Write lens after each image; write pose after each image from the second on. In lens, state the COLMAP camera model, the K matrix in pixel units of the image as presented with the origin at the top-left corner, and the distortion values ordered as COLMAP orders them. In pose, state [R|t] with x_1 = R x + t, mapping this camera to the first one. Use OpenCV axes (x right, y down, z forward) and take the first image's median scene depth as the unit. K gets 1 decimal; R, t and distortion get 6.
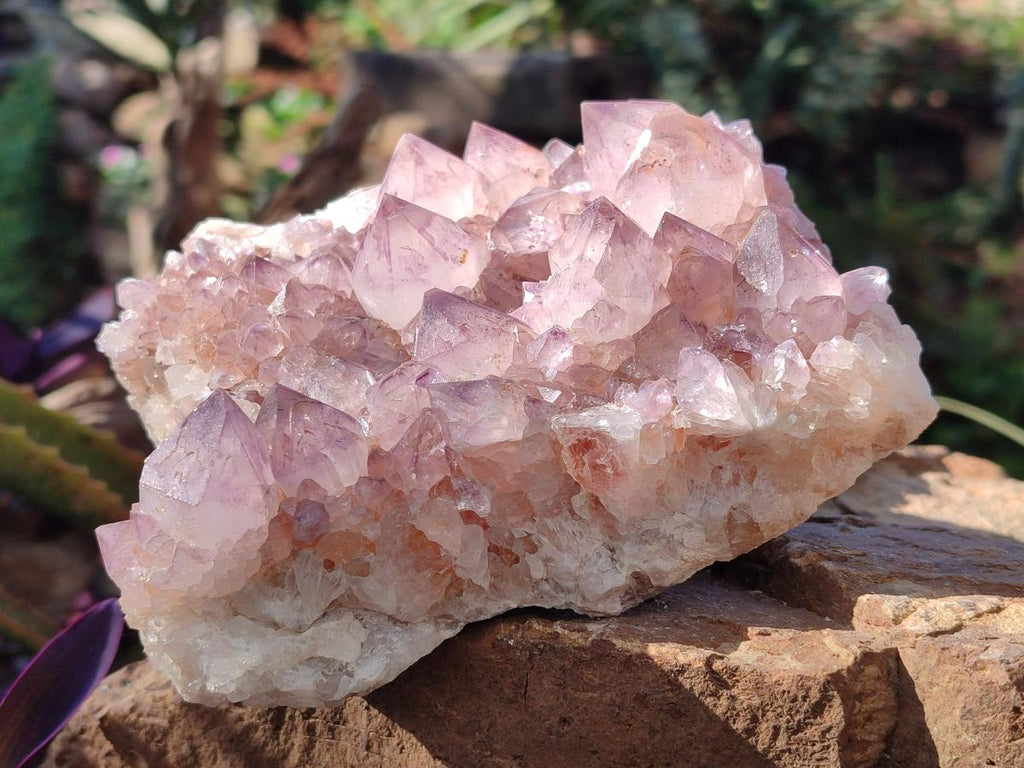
lens RADIAL K [[1543.4, 0, 512.0], [0, 1543.4, 384.0], [0, 0, 1]] dist [0.176334, -1.081655]
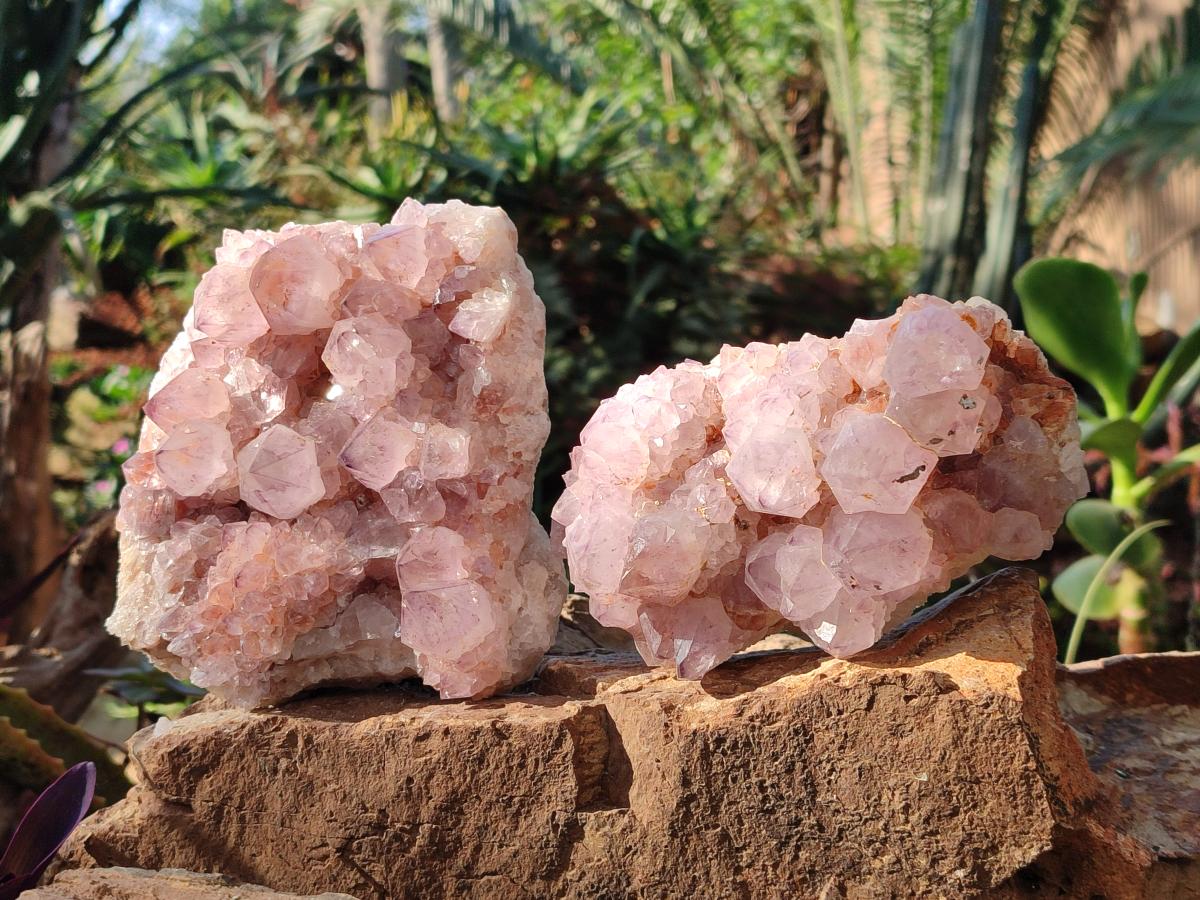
lens RADIAL K [[1808.6, 0, 600.0], [0, 1808.6, 450.0], [0, 0, 1]] dist [0.176334, -1.081655]
pose [[0.990723, -0.063184, 0.120312, 0.021187], [0.077973, 0.989404, -0.122476, 0.113983], [-0.111299, 0.130721, 0.985152, -0.786550]]
